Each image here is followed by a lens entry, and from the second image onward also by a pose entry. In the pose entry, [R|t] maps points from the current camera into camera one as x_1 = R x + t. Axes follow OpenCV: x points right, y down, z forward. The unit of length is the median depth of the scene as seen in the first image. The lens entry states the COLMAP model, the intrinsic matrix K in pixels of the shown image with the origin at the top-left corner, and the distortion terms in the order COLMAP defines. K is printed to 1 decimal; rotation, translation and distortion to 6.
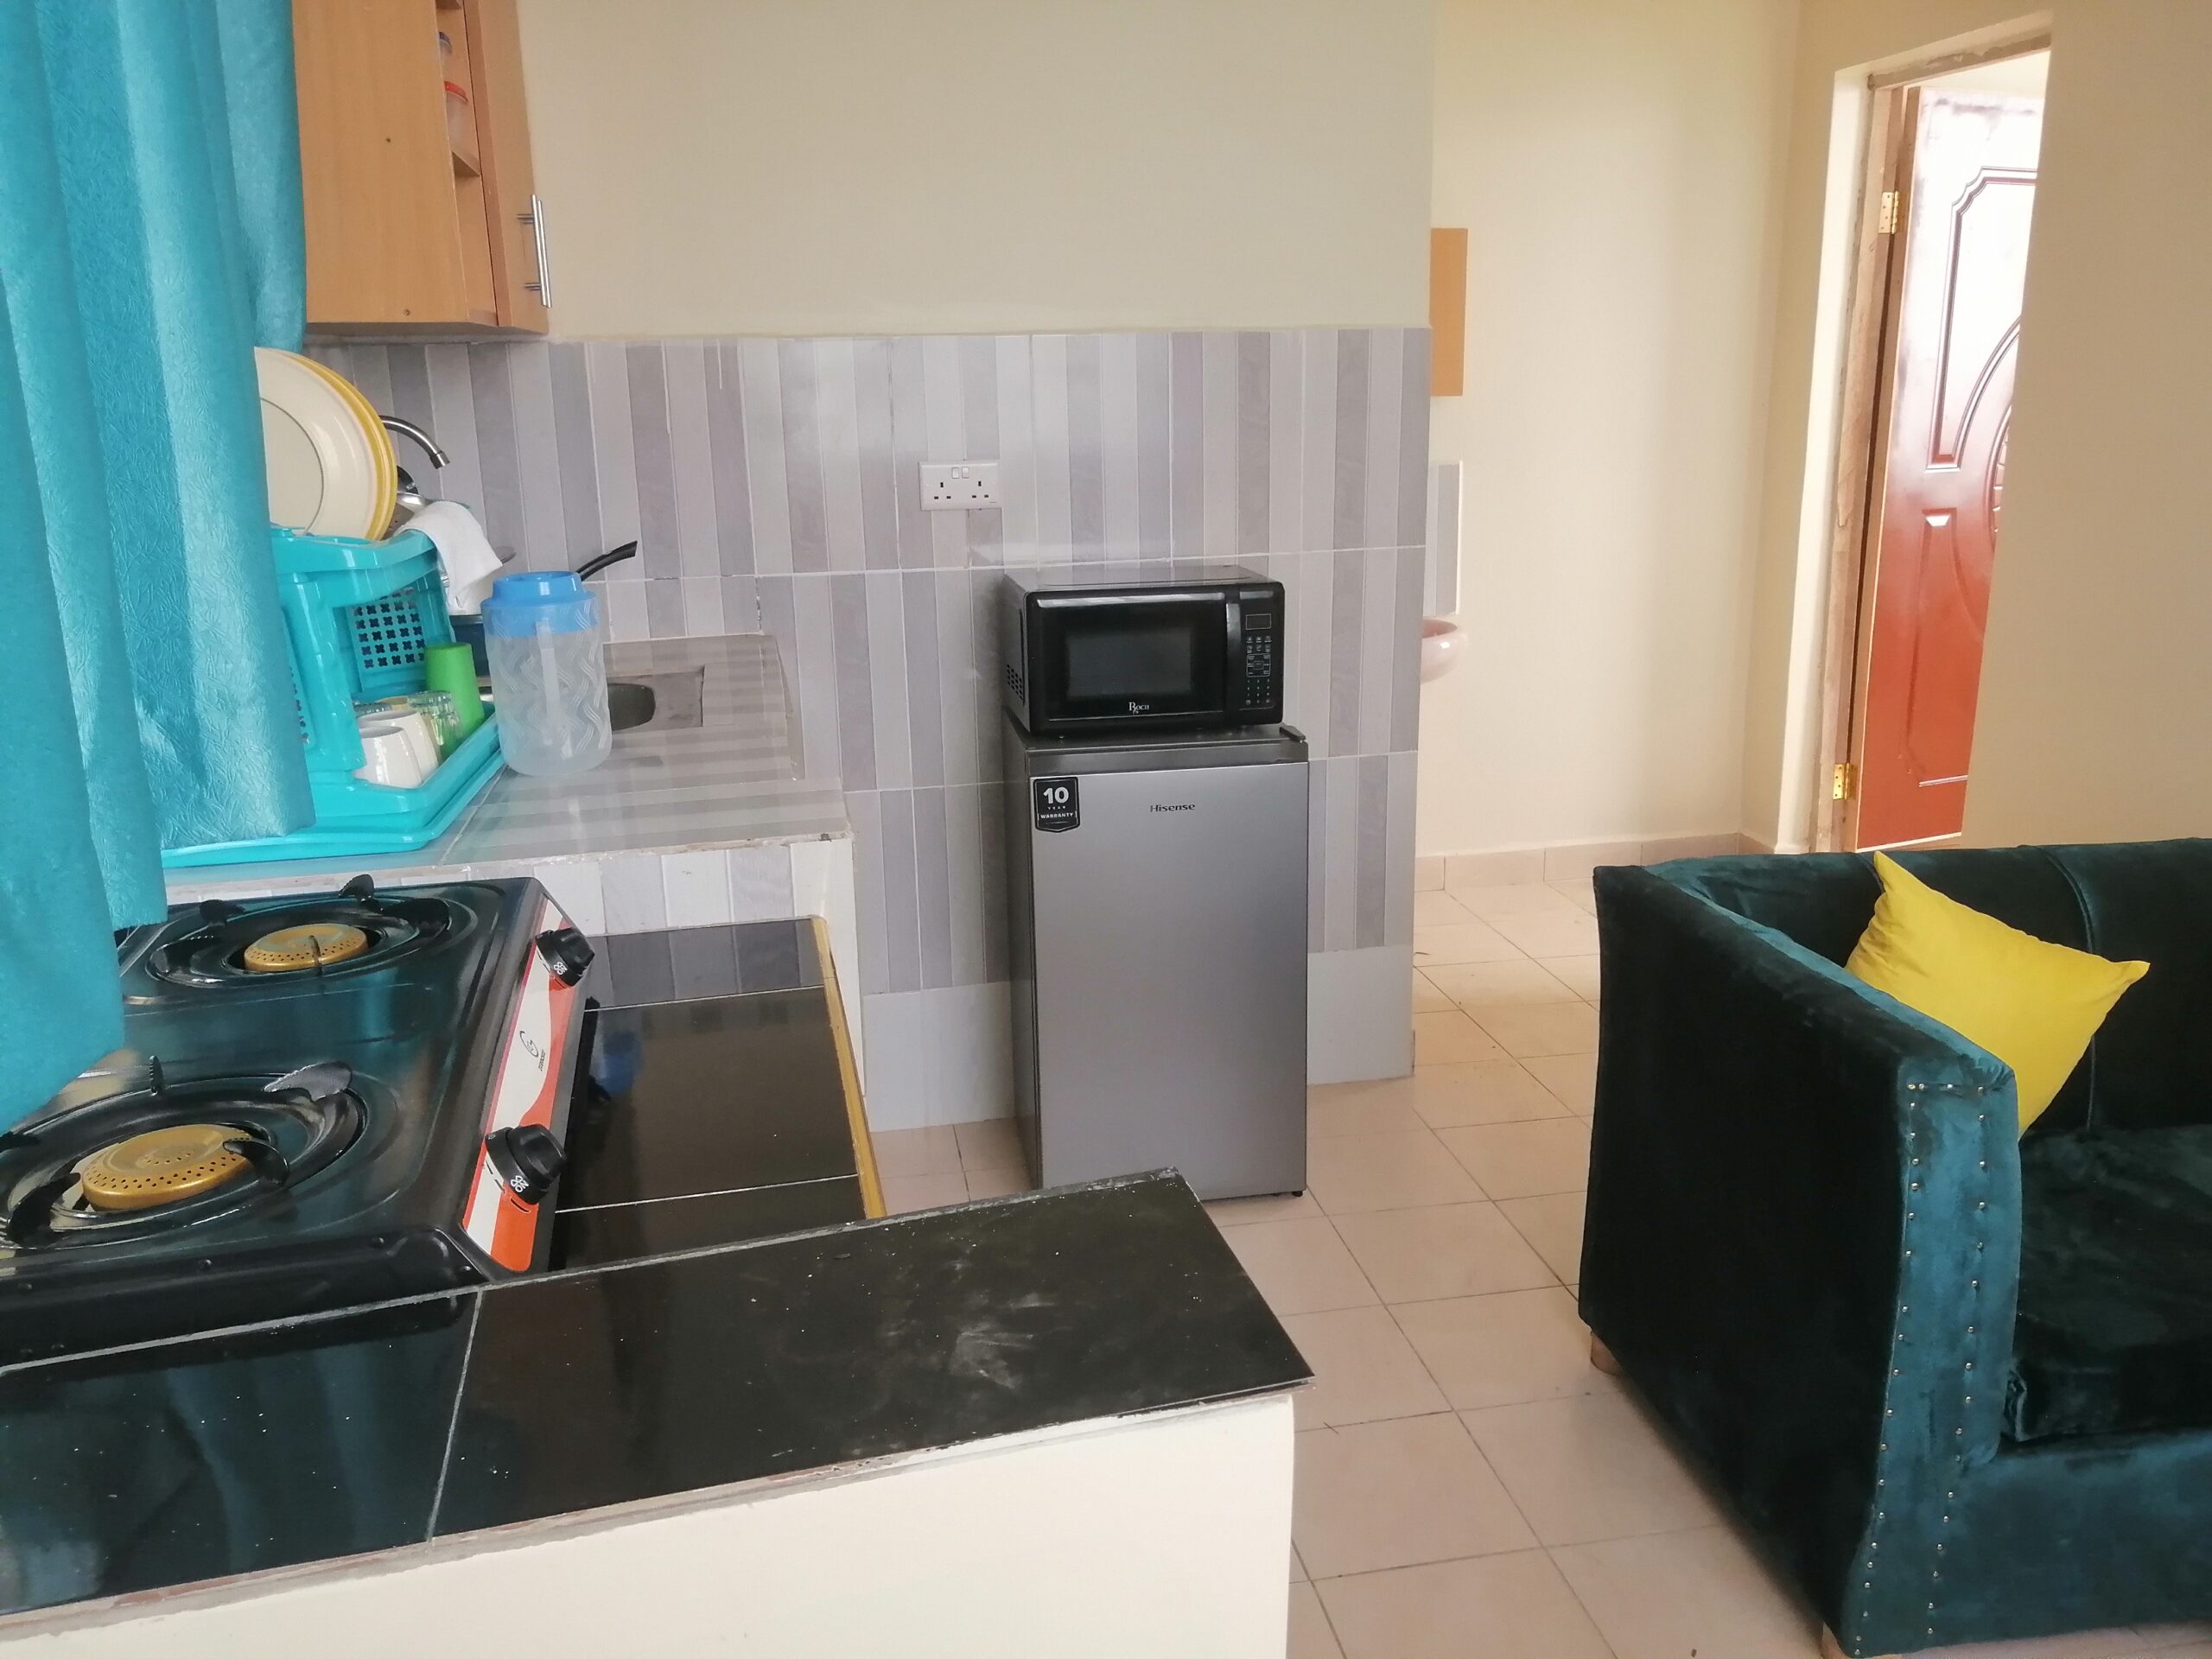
lens RADIAL K [[1719.4, 0, 1107.5], [0, 1719.4, 835.9], [0, 0, 1]] dist [-0.007911, -0.007323]
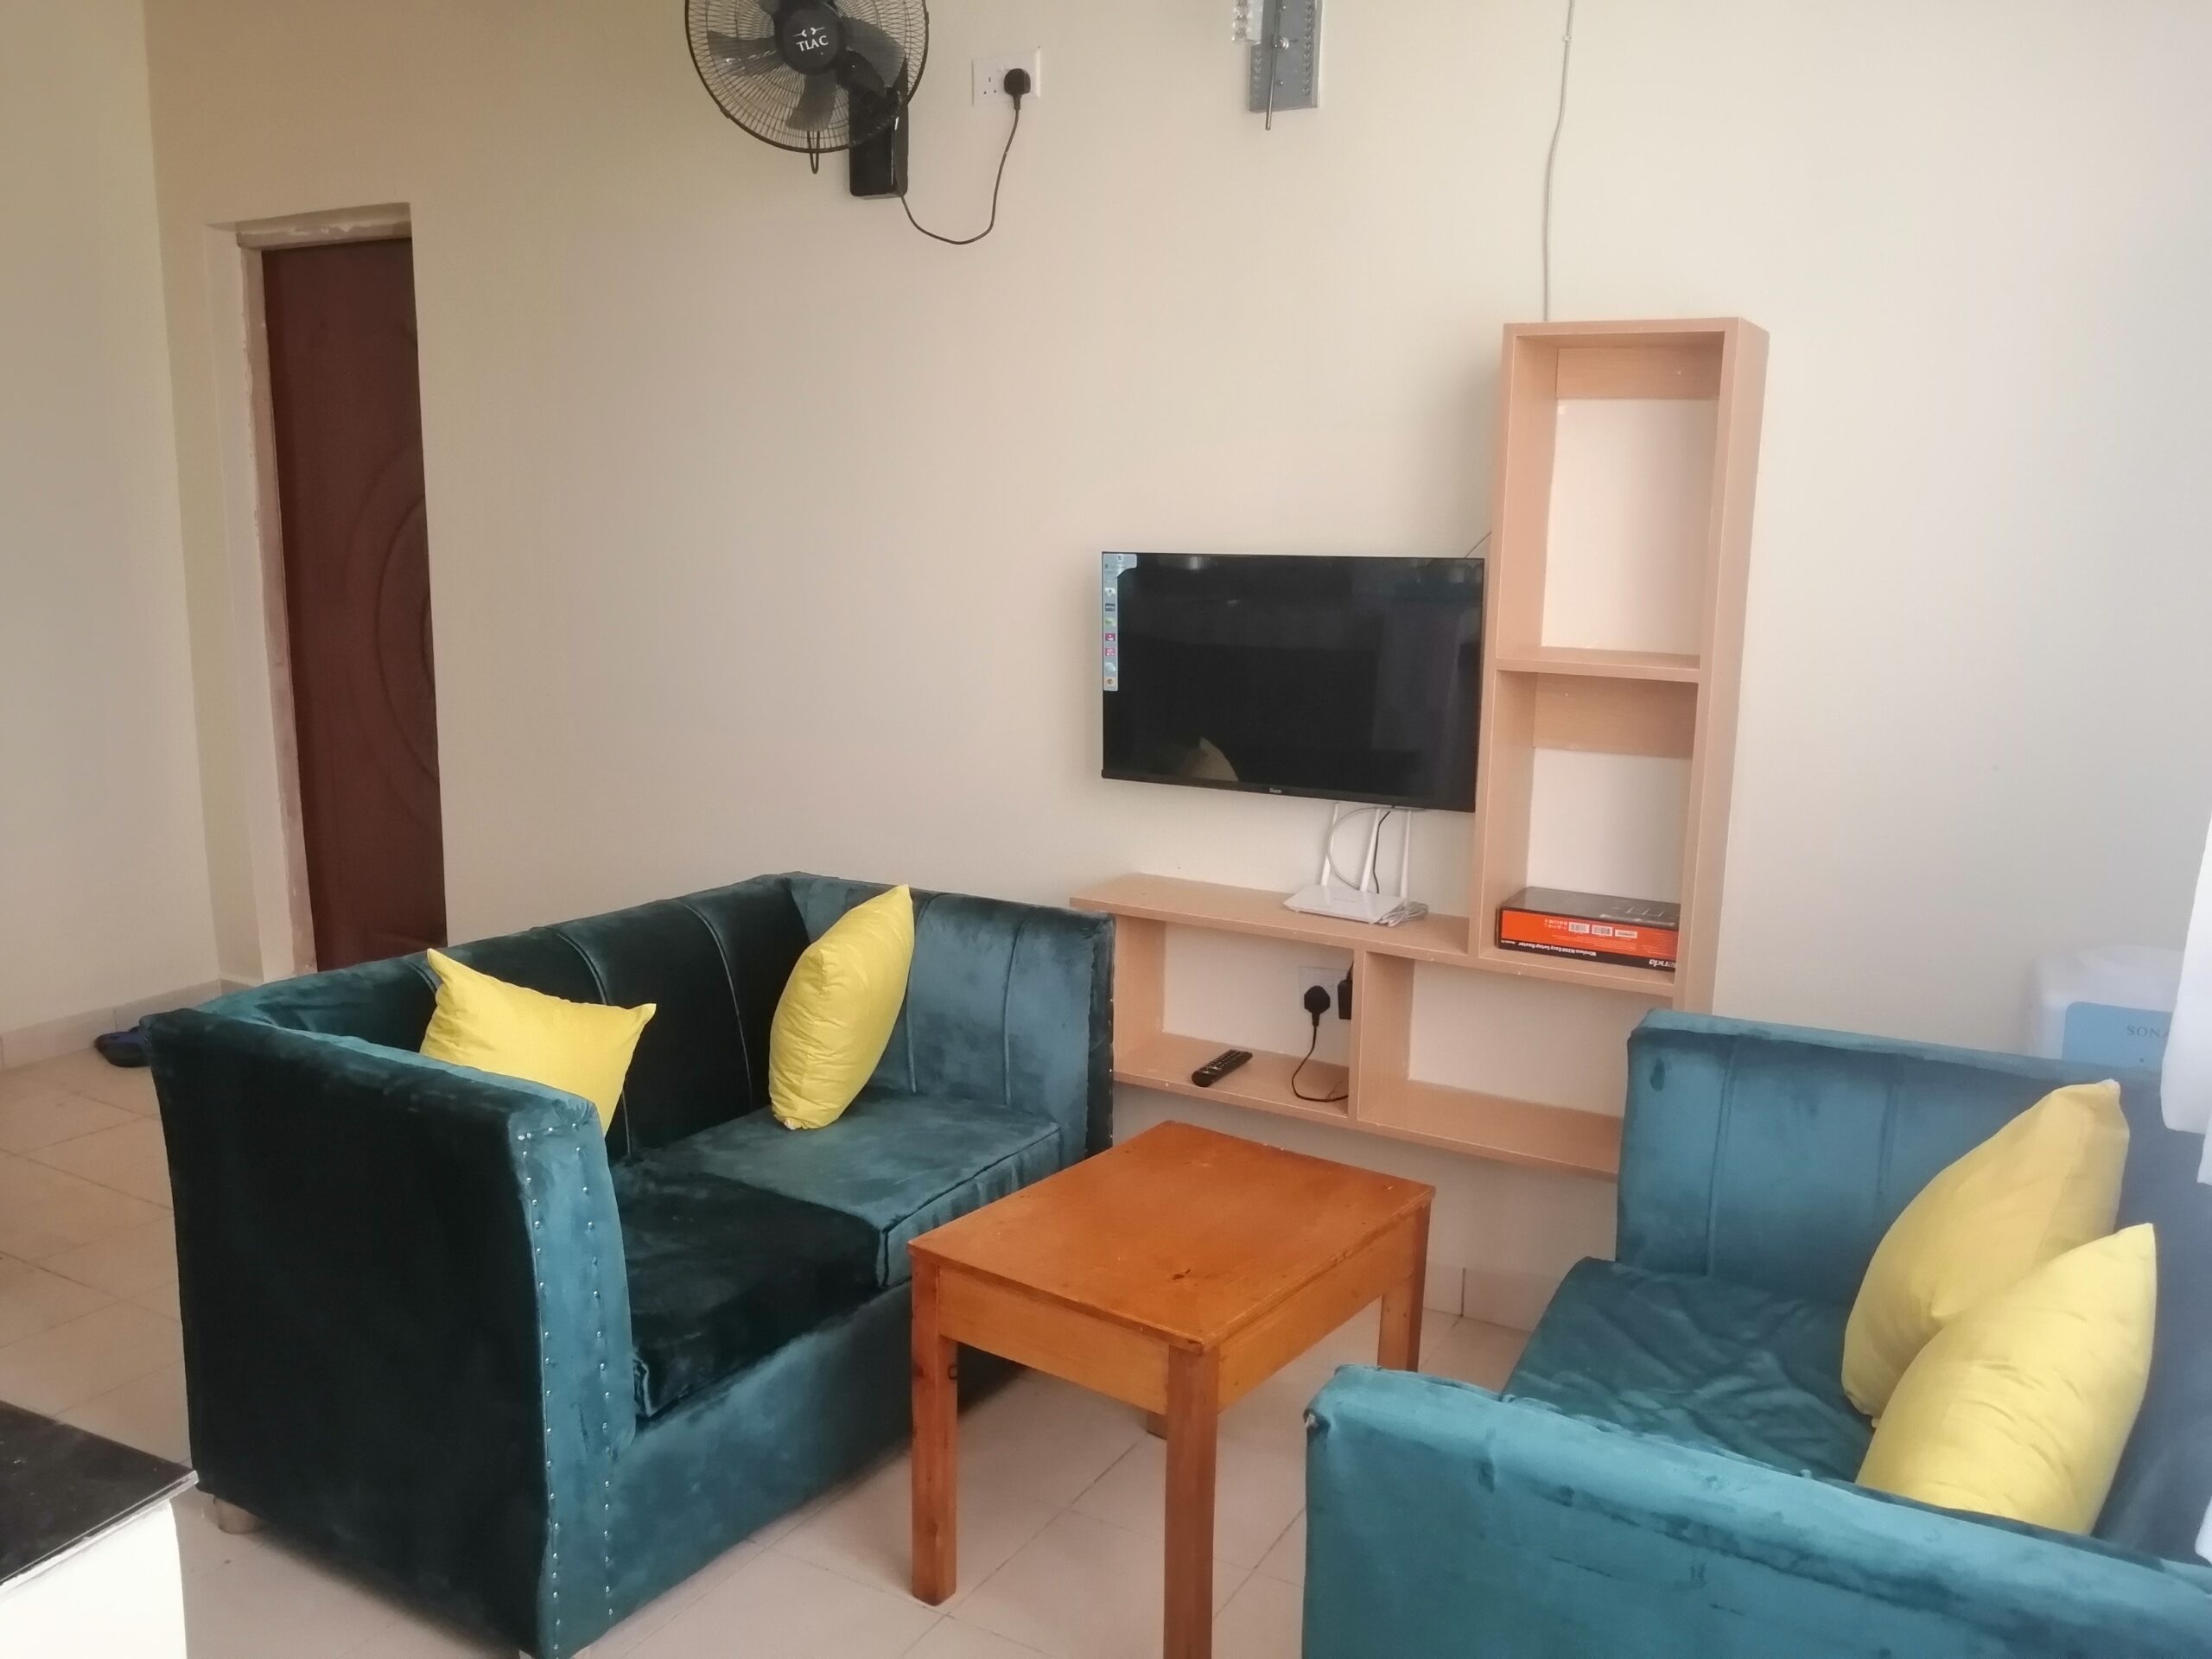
lens RADIAL K [[1719.4, 0, 1107.5], [0, 1719.4, 835.9], [0, 0, 1]] dist [-0.007911, -0.007323]
pose [[0.645152, -0.114256, 0.755463, -0.110336], [0.171881, 0.985115, 0.002205, 0.012237], [-0.744470, 0.128427, 0.655188, -0.058678]]
